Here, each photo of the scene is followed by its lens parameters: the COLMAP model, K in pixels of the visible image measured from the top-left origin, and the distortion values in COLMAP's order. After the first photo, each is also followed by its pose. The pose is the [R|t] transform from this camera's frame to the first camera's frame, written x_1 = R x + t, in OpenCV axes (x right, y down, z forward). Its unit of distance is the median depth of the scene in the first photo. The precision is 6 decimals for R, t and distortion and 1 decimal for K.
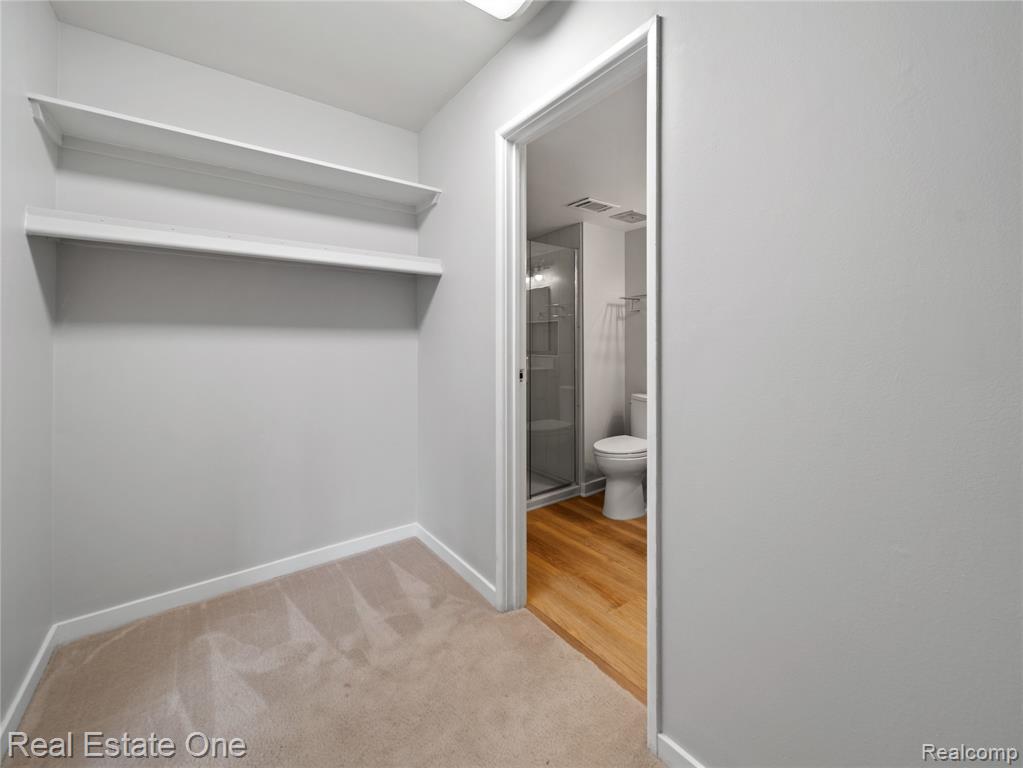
lens RADIAL K [[416.5, 0, 512.1], [0, 416.5, 362.0], [0, 0, 1]] dist [-0.000023, -0.000402]
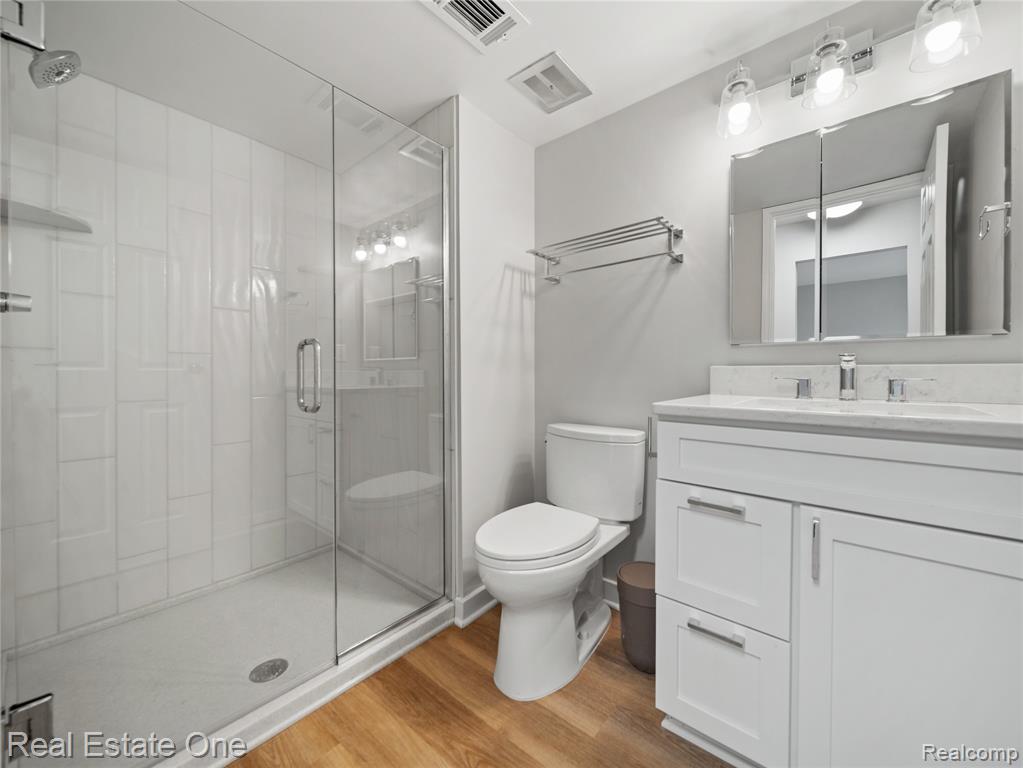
lens RADIAL K [[411.5, 0, 517.5], [0, 411.5, 375.3], [0, 0, 1]] dist [-0.000124, -0.000204]
pose [[0.970822, 0.009773, 0.239602, 0.113758], [0.001890, 0.998826, -0.048400, 0.036931], [-0.239793, 0.047441, 0.969664, 0.466887]]
